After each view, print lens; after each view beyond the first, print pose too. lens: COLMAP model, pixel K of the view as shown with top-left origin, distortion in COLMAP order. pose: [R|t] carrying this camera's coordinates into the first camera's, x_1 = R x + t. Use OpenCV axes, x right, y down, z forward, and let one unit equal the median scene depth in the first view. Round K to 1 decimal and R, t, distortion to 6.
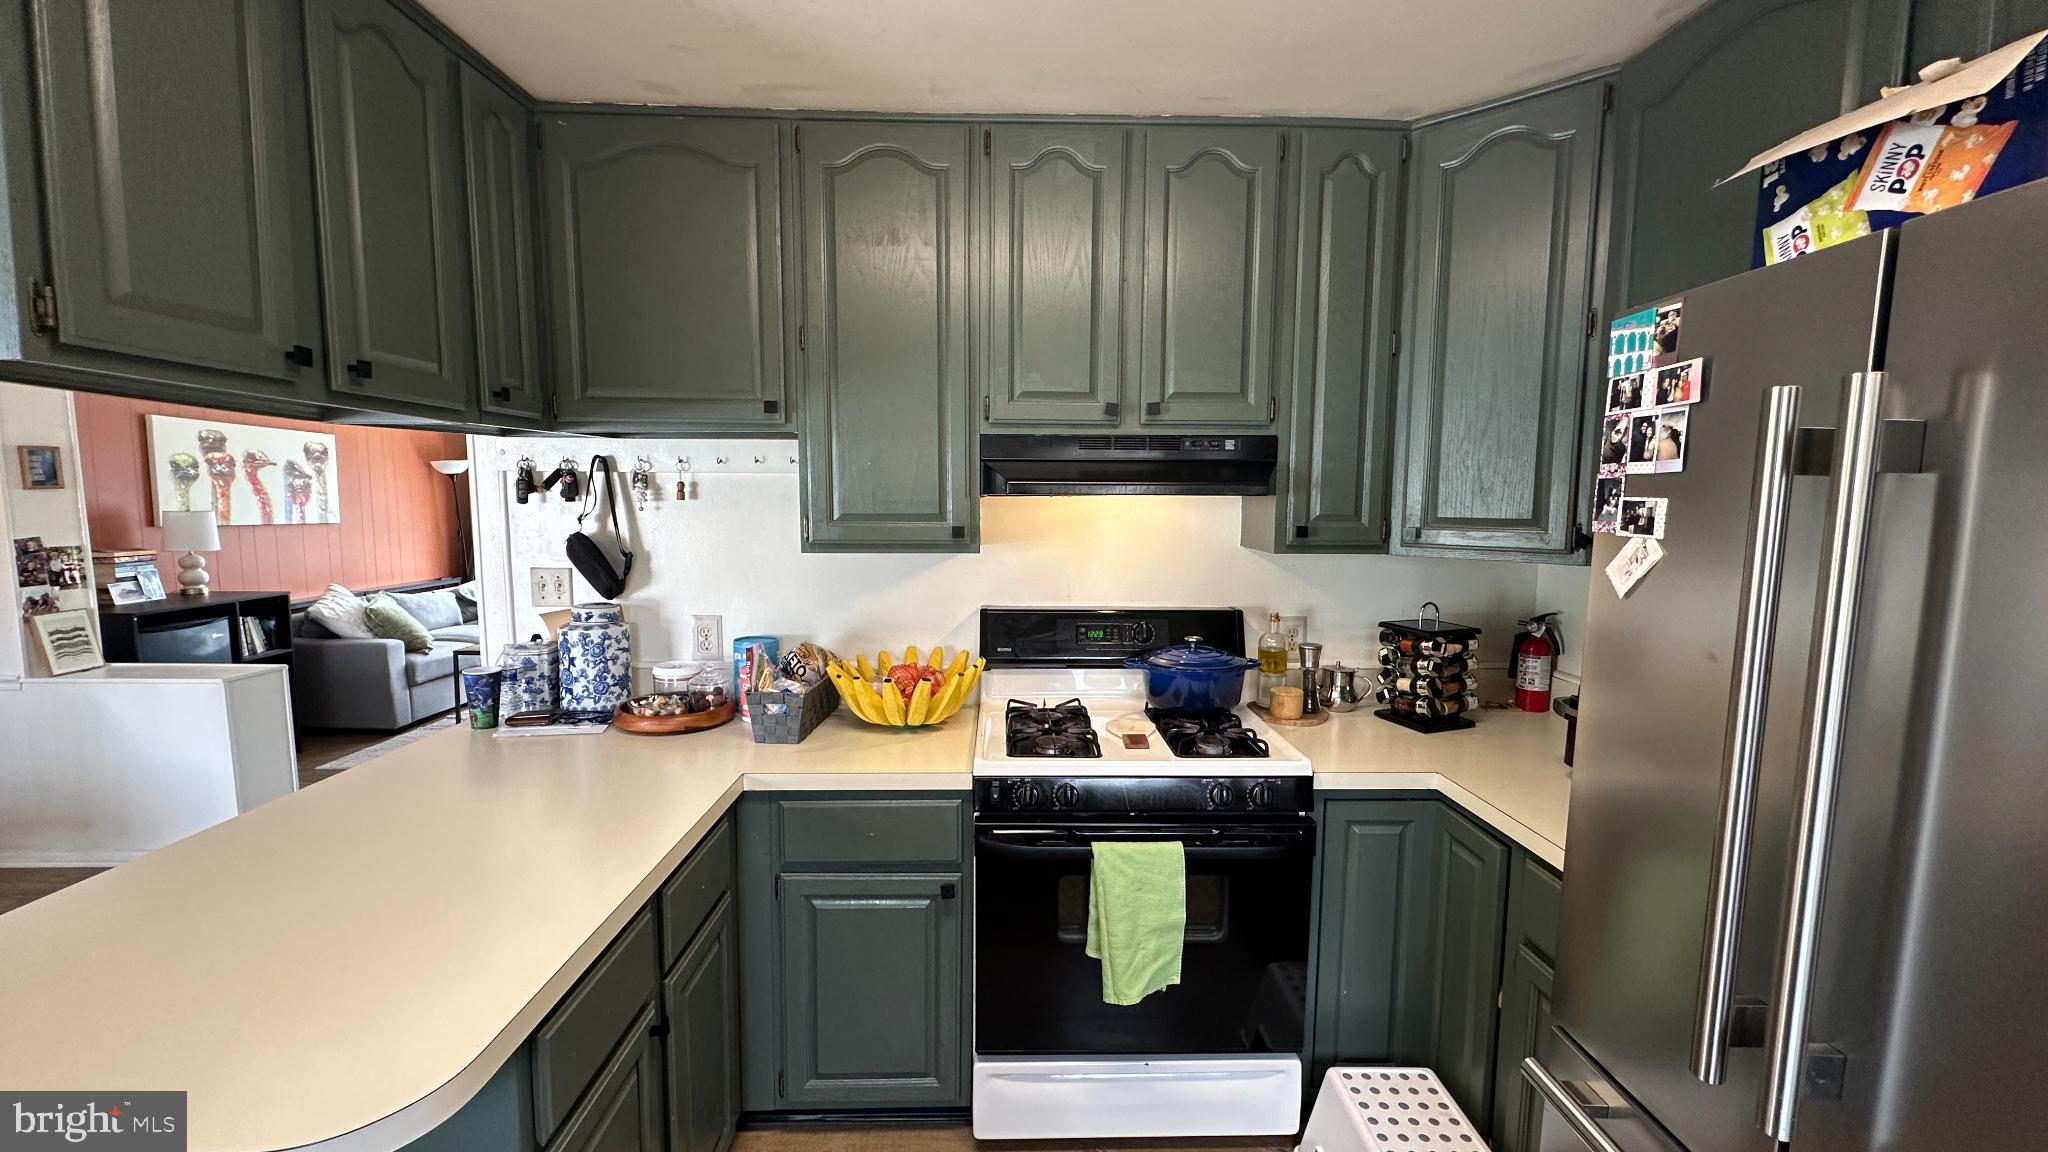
lens RADIAL K [[814.1, 0, 1022.1], [0, 814.1, 575.2], [0, 0, 1]] dist [0.000042, -0.000114]
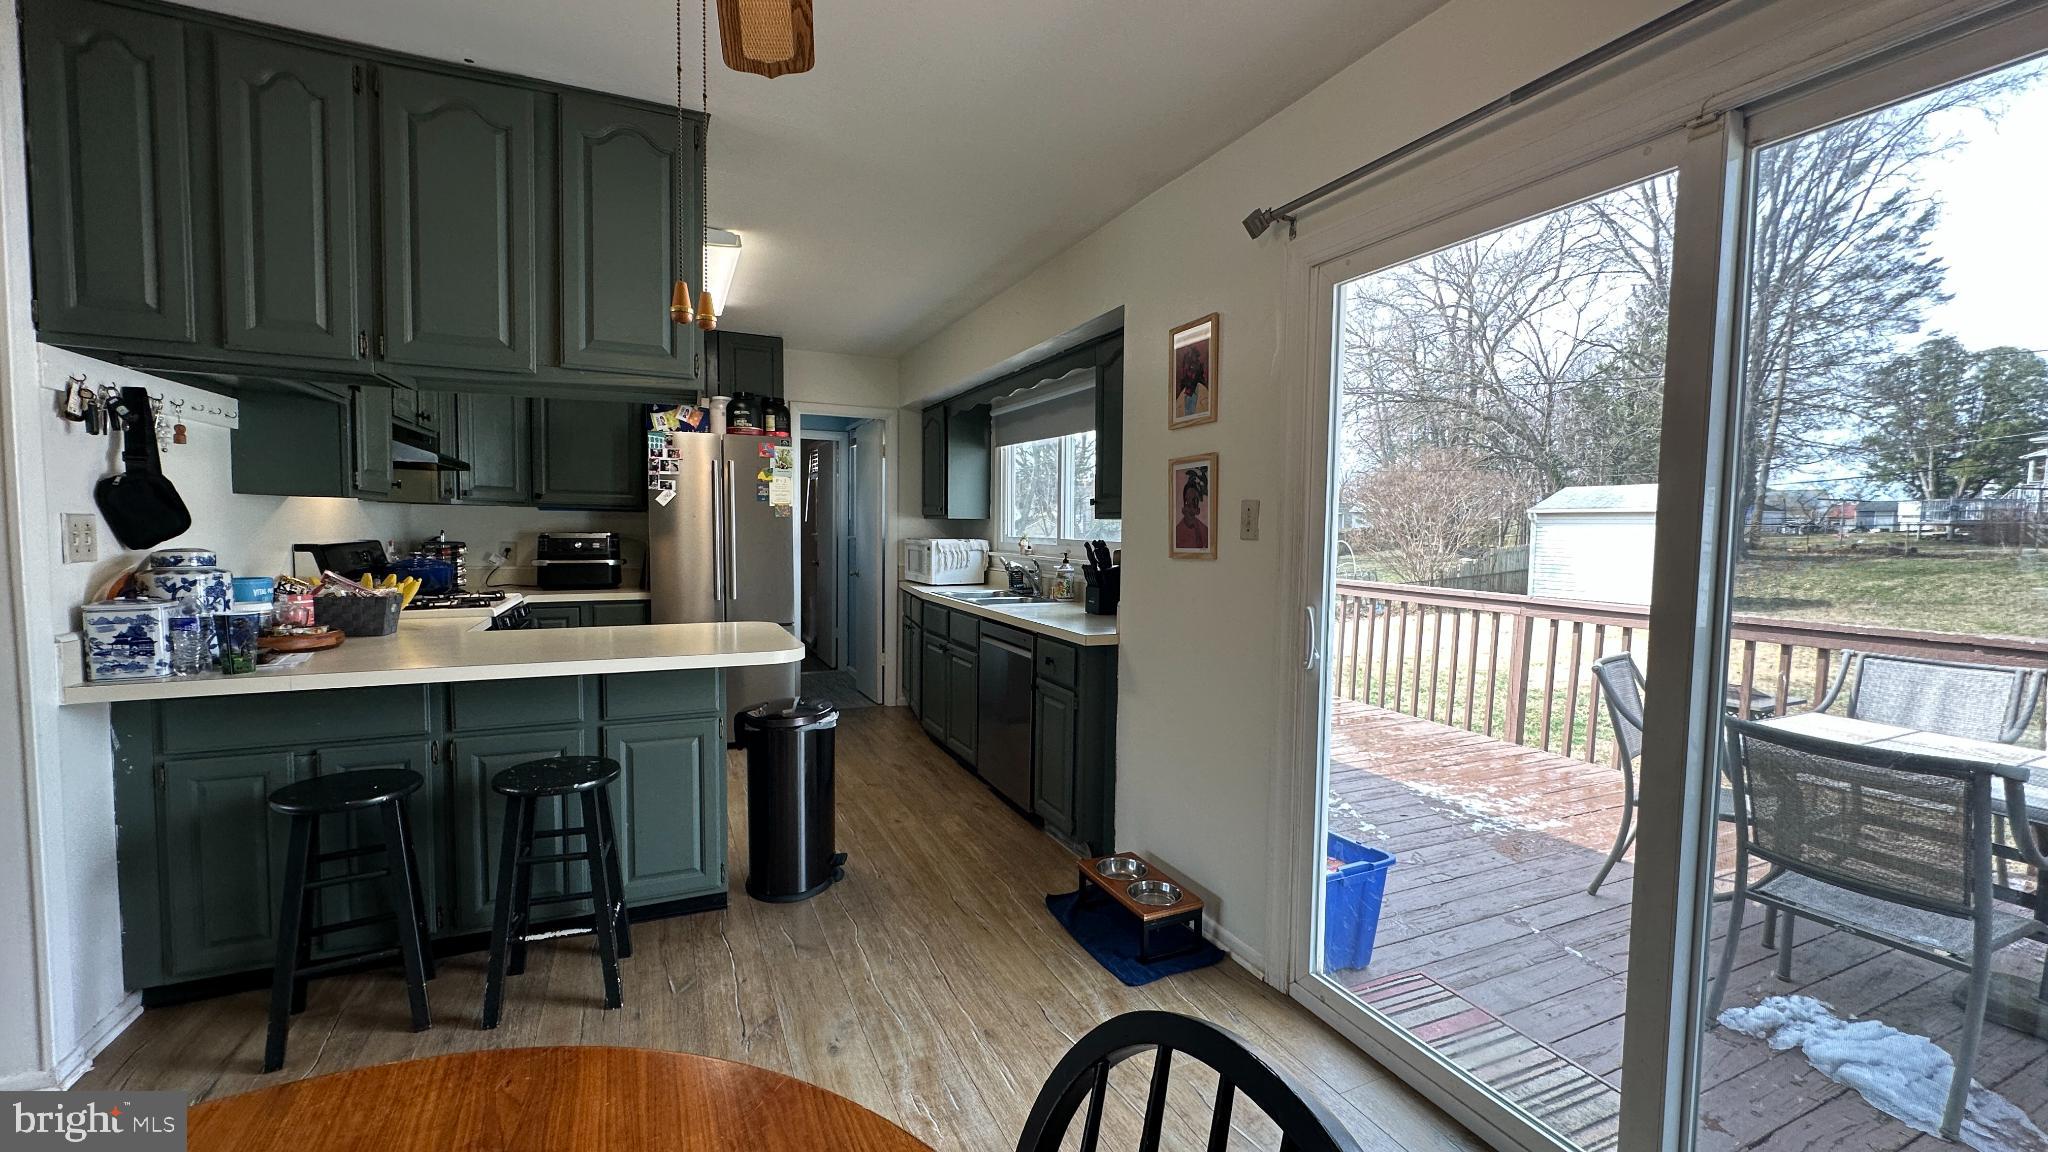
lens RADIAL K [[814.1, 0, 1022.1], [0, 814.1, 575.2], [0, 0, 1]] dist [0.000042, -0.000114]
pose [[-0.388332, -0.068600, 0.918963, -1.830878], [0.072728, 0.991833, 0.104773, 0.038003], [-0.918645, 0.107521, -0.380172, 0.489891]]
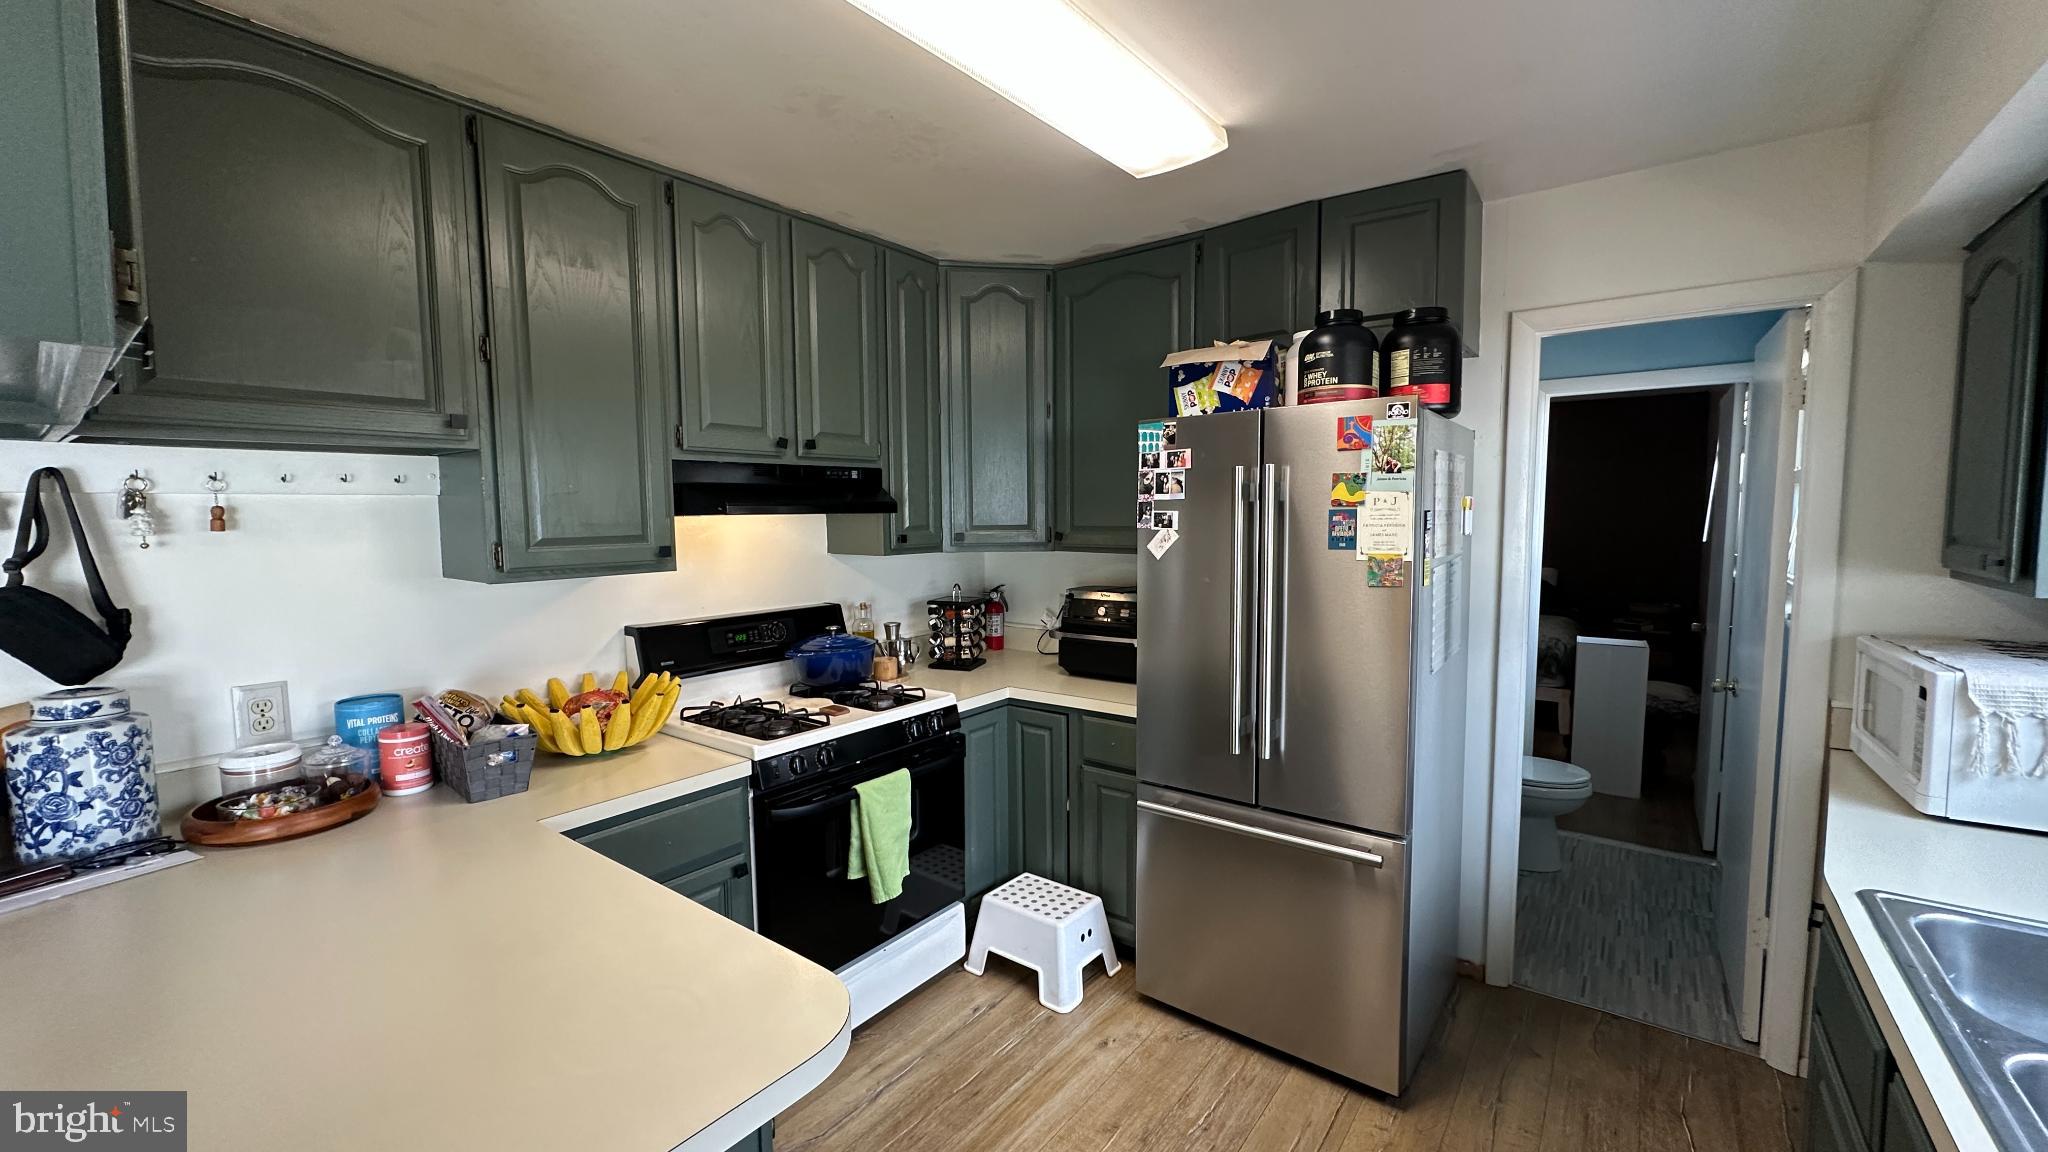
lens RADIAL K [[814.1, 0, 1022.1], [0, 814.1, 575.2], [0, 0, 1]] dist [0.000042, -0.000114]
pose [[0.627357, -0.074205, 0.775188, -0.570460], [0.089771, 0.995705, 0.022662, -0.004924], [-0.773540, 0.055372, 0.631324, -0.021029]]
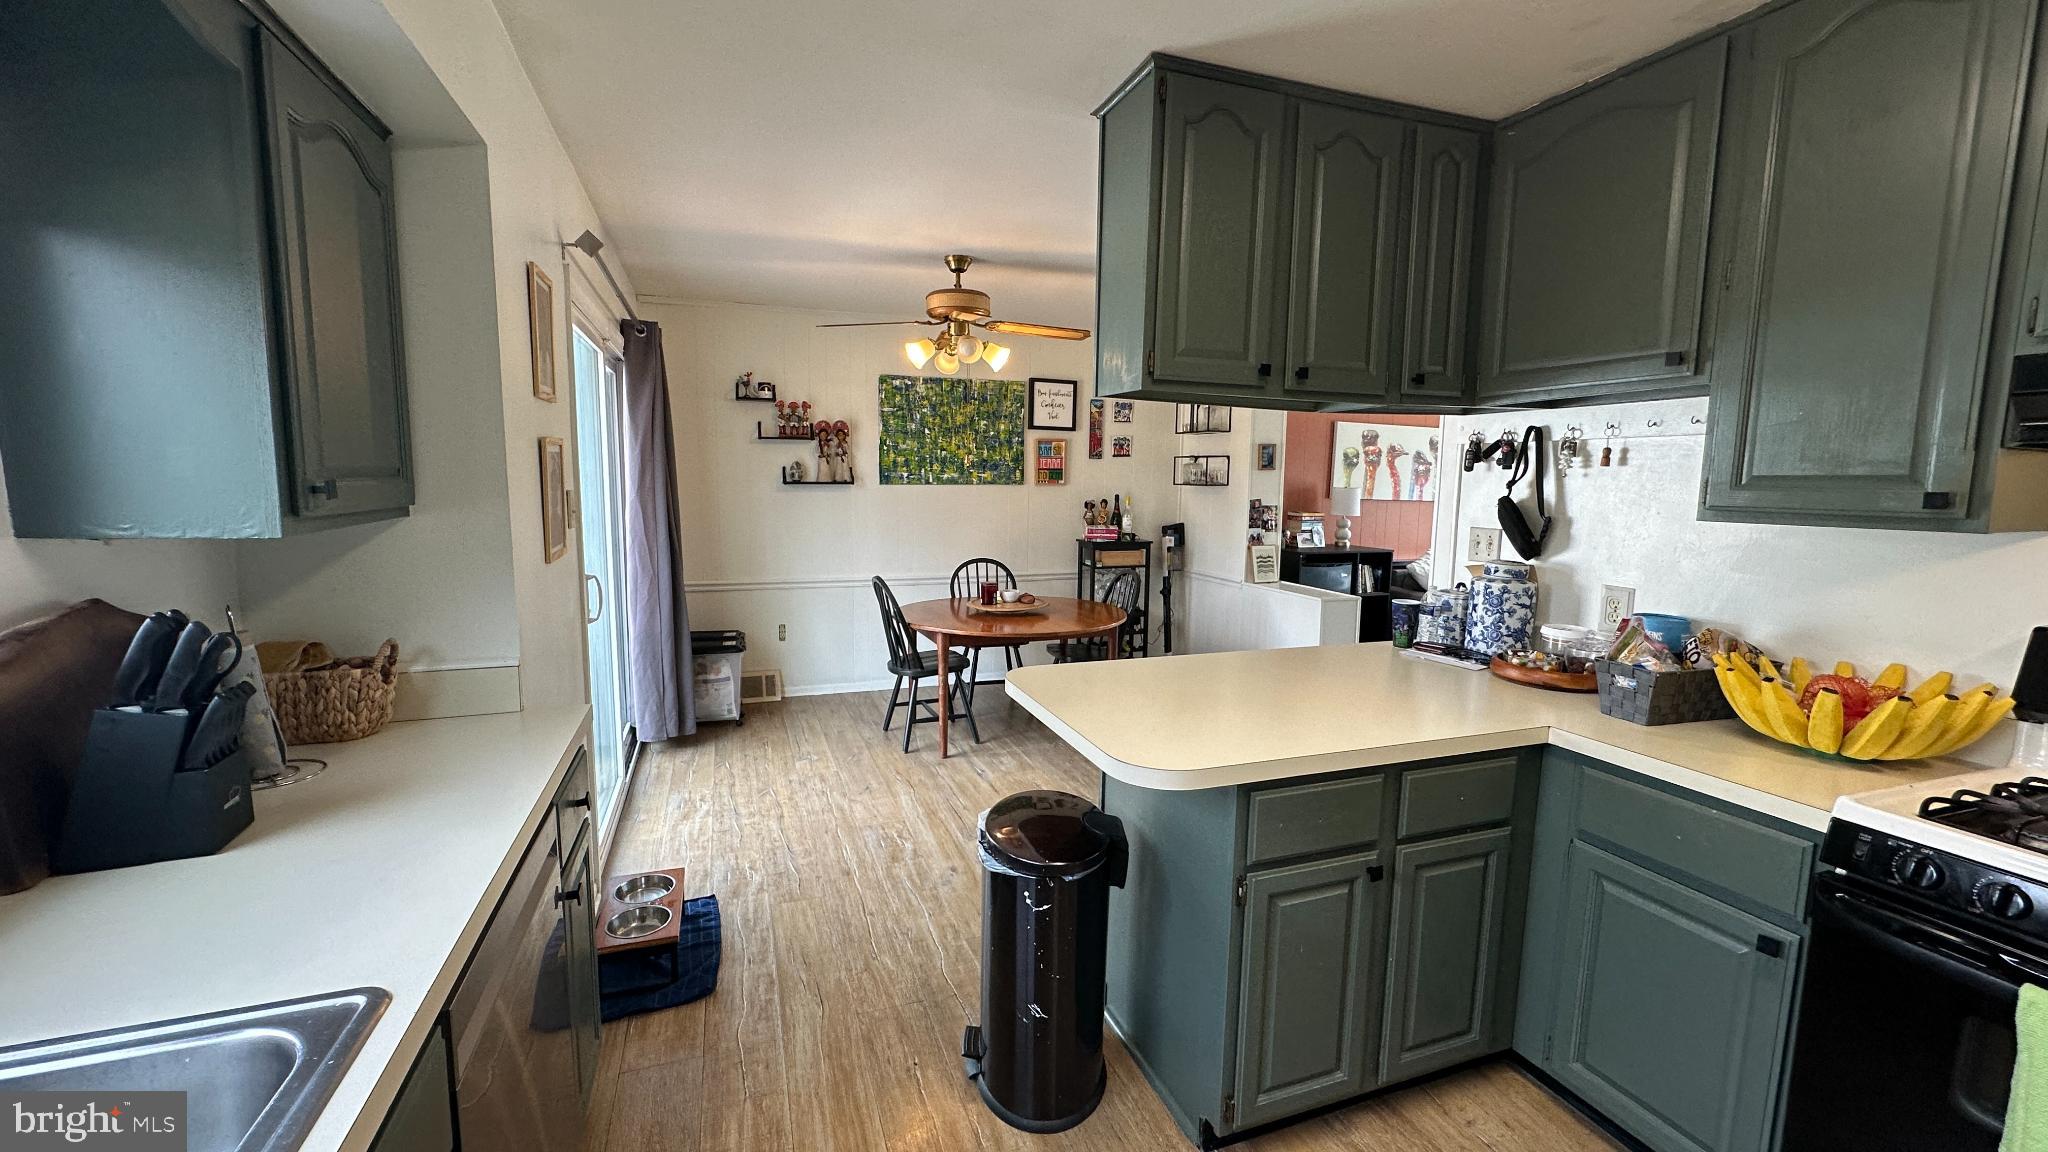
lens RADIAL K [[814.1, 0, 1022.1], [0, 814.1, 575.2], [0, 0, 1]] dist [0.000042, -0.000114]
pose [[0.315555, 0.110072, -0.942501, 0.322719], [-0.103848, 0.991289, 0.081001, 0.034154], [0.943208, 0.072317, 0.324237, 0.023534]]
